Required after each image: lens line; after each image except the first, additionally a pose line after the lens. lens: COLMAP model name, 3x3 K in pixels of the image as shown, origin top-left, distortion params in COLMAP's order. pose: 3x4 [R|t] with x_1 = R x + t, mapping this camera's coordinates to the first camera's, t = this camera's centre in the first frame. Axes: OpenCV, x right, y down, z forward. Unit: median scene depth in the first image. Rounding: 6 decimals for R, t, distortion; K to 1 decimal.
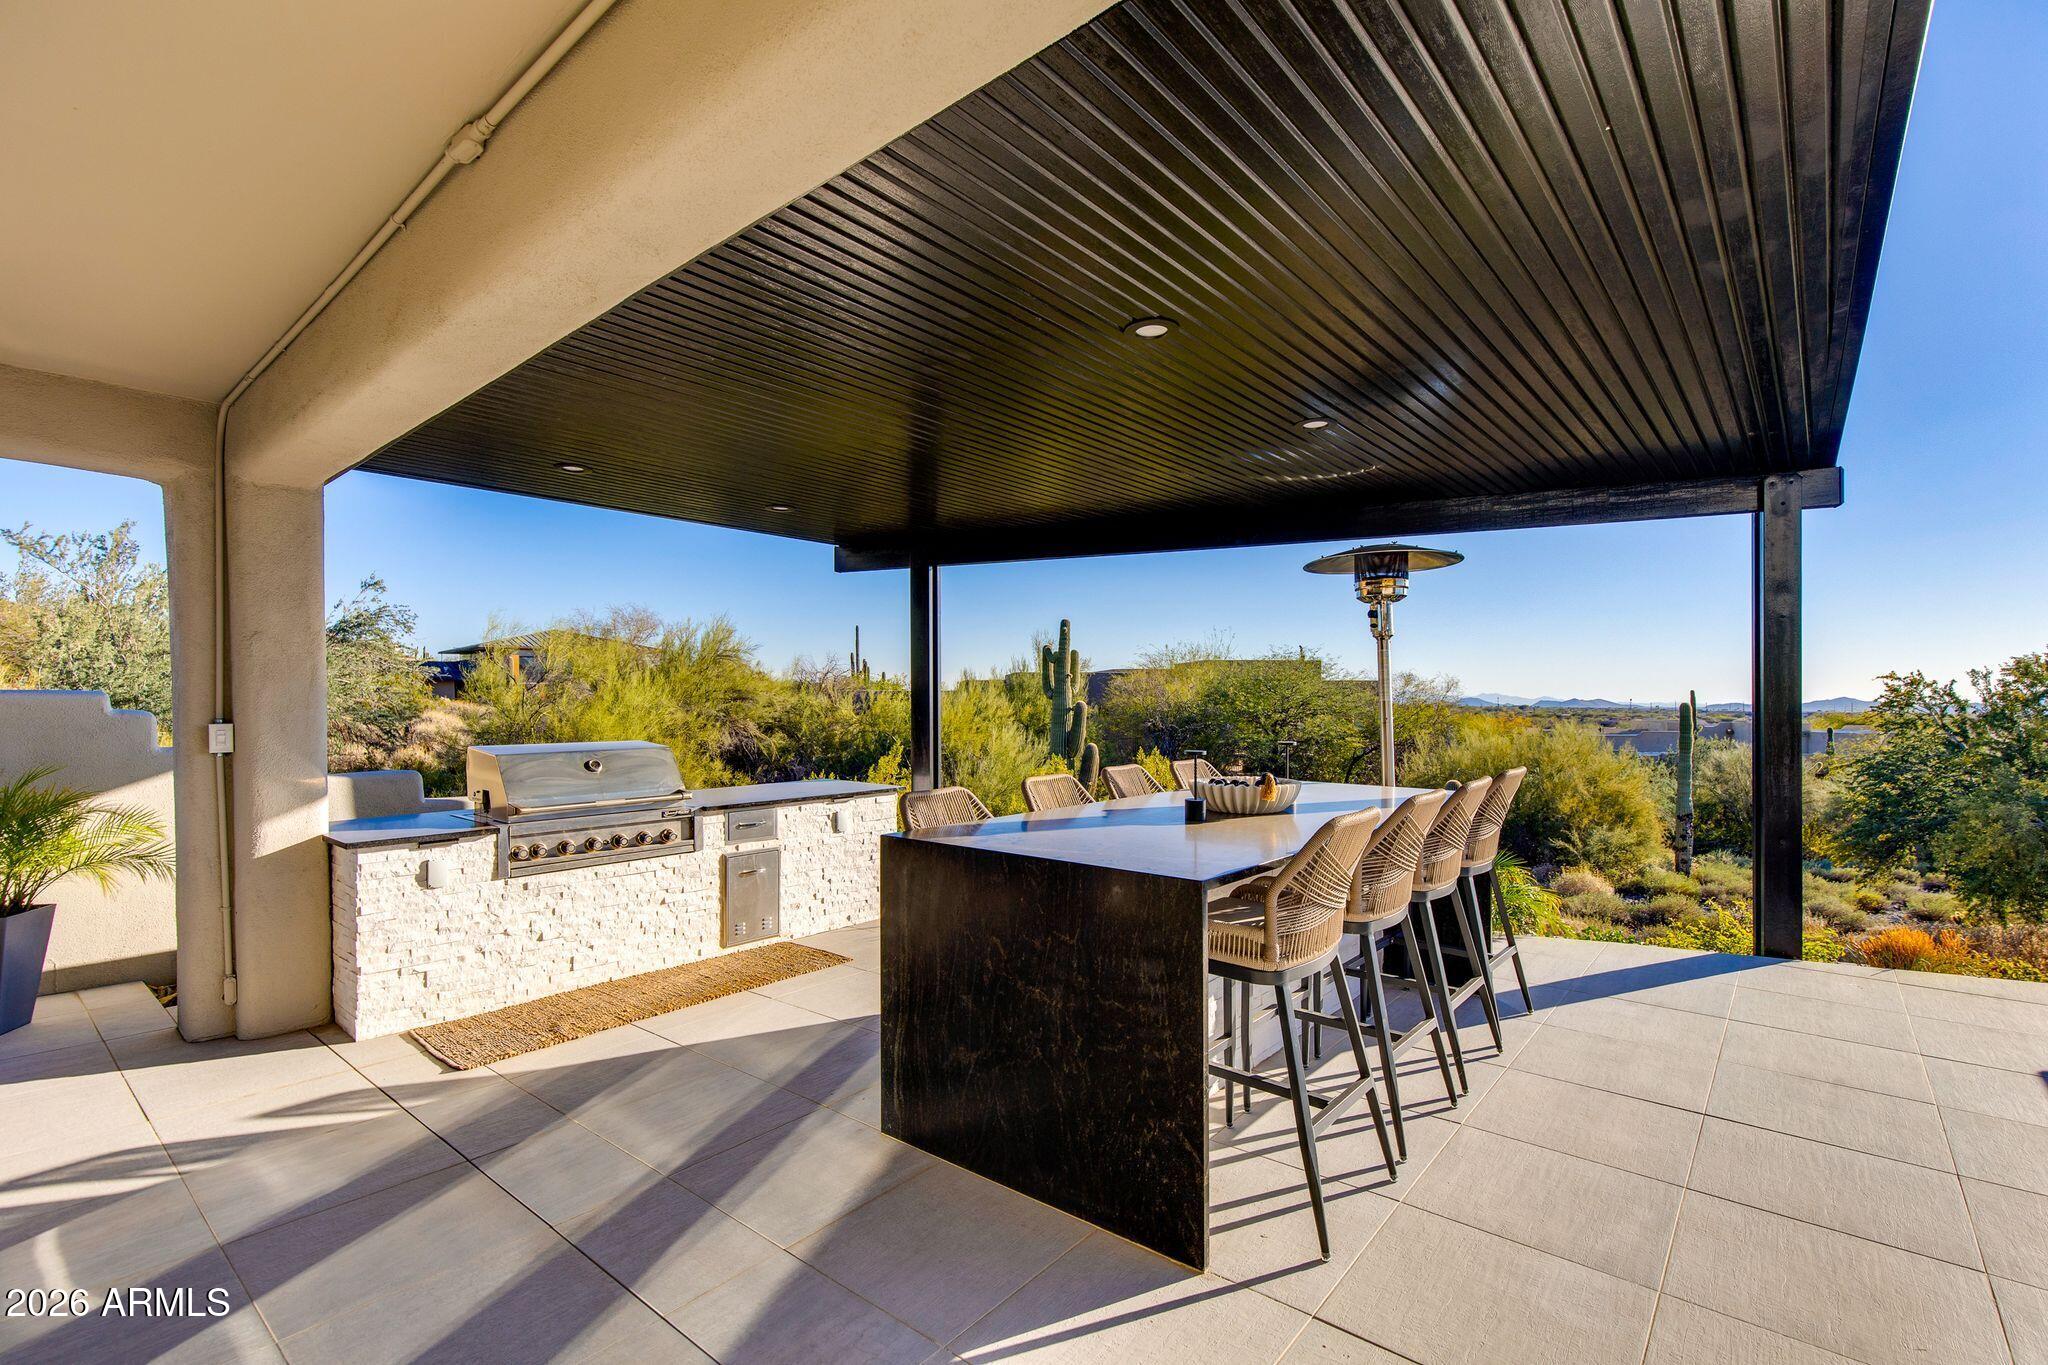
lens RADIAL K [[926.5, 0, 1019.0], [0, 926.5, 688.9], [0, 0, 1]] dist [-0.000566, 0.000003]
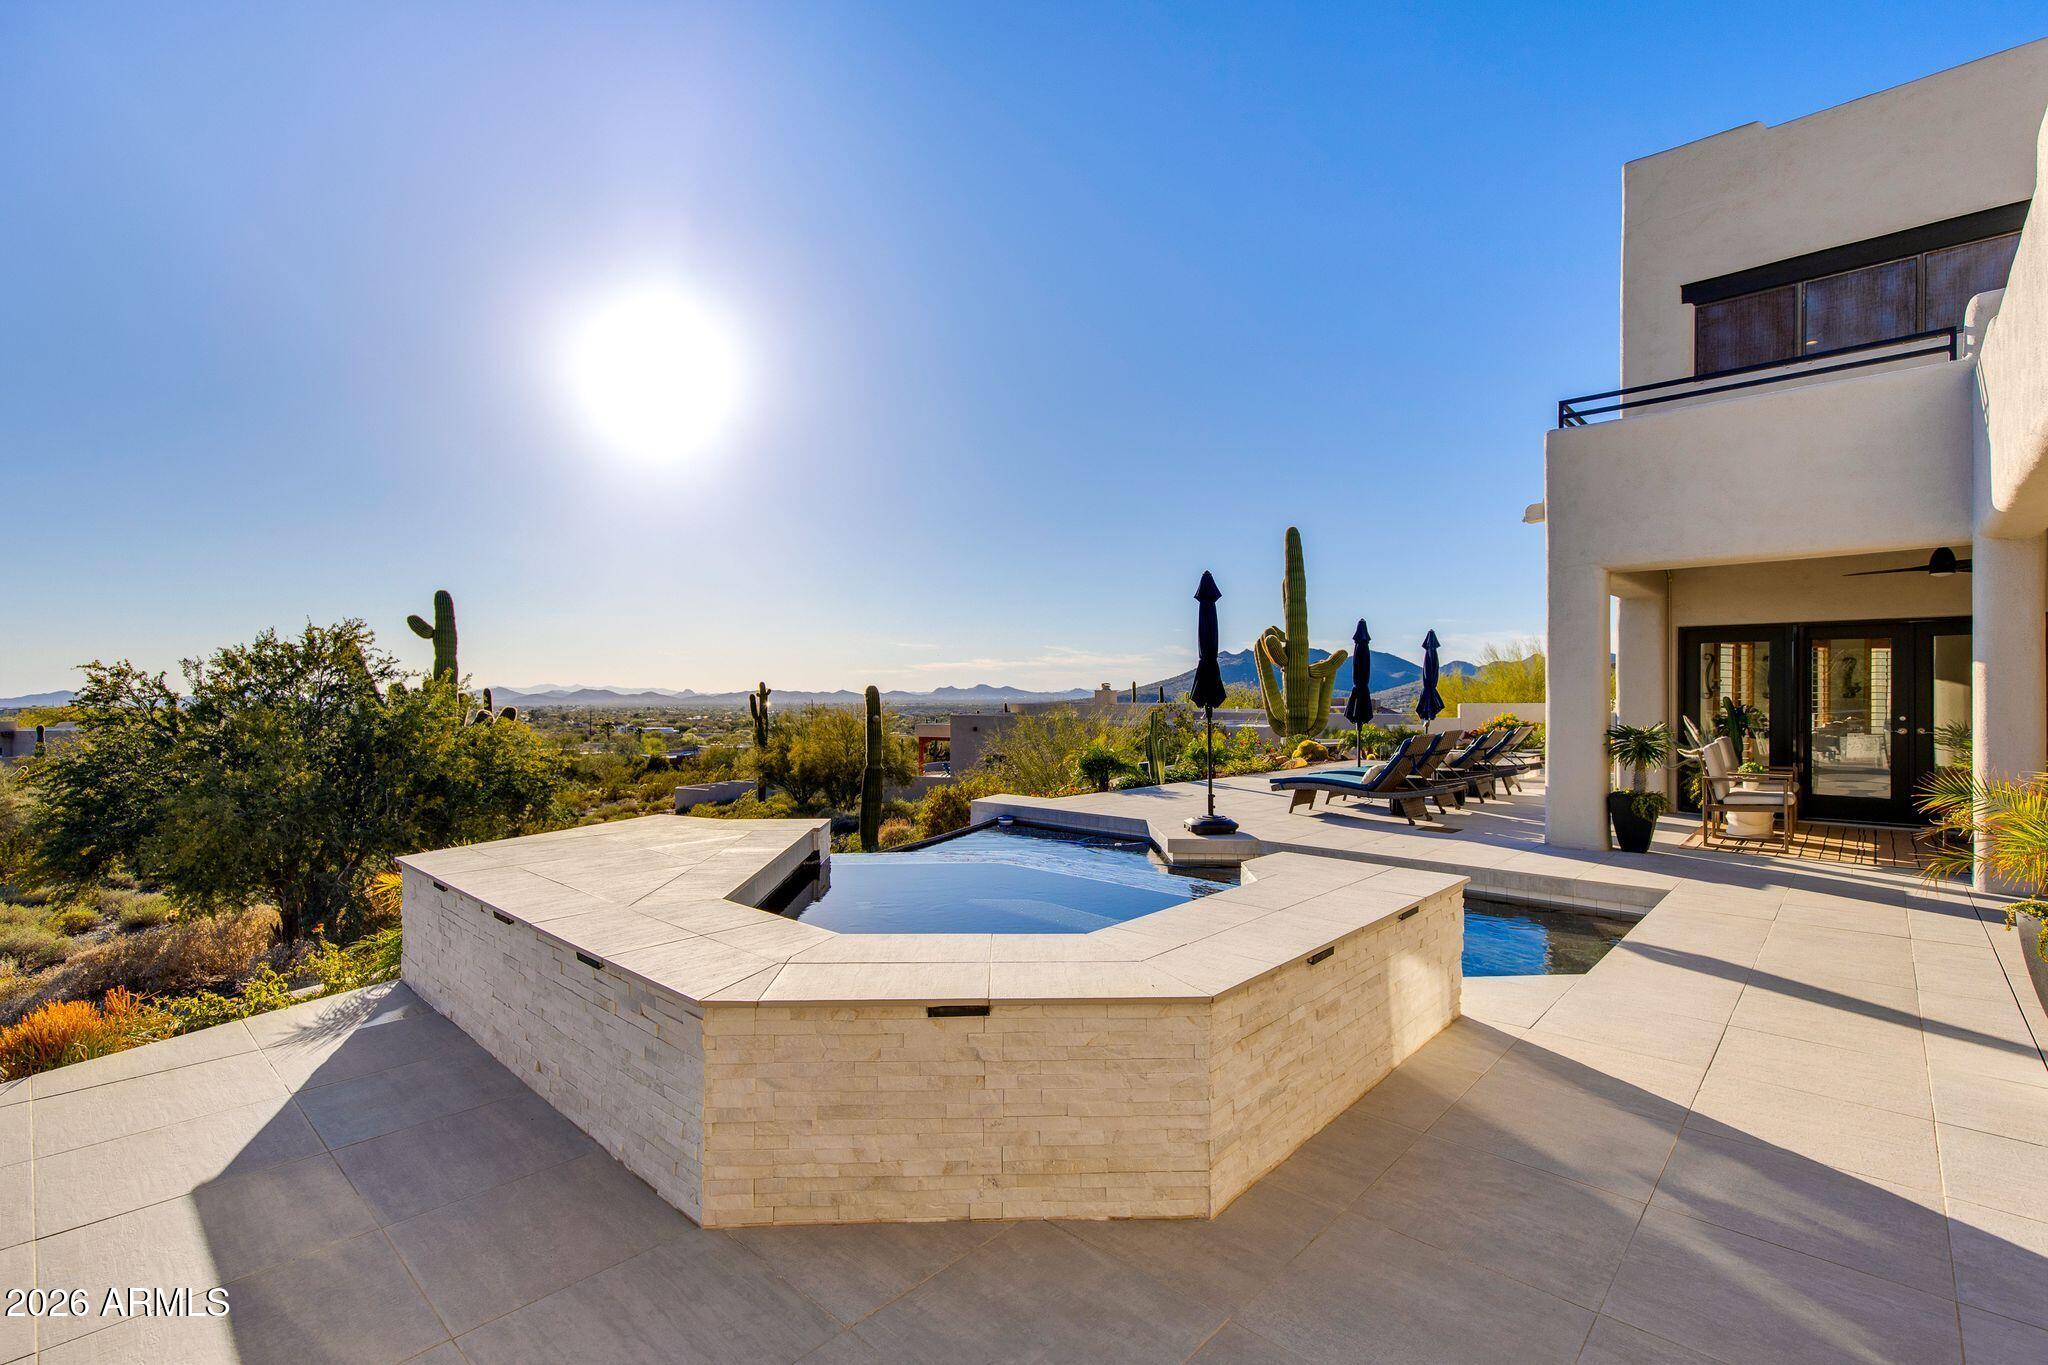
lens RADIAL K [[926.5, 0, 1023.3], [0, 926.5, 682.9], [0, 0, 1]] dist [-0.000566, 0.000003]
pose [[0.044853, 0.004972, 0.998981, 0.109139], [-0.005856, 0.999972, -0.004714, 0.001466], [-0.998976, -0.005638, 0.044881, 0.086172]]
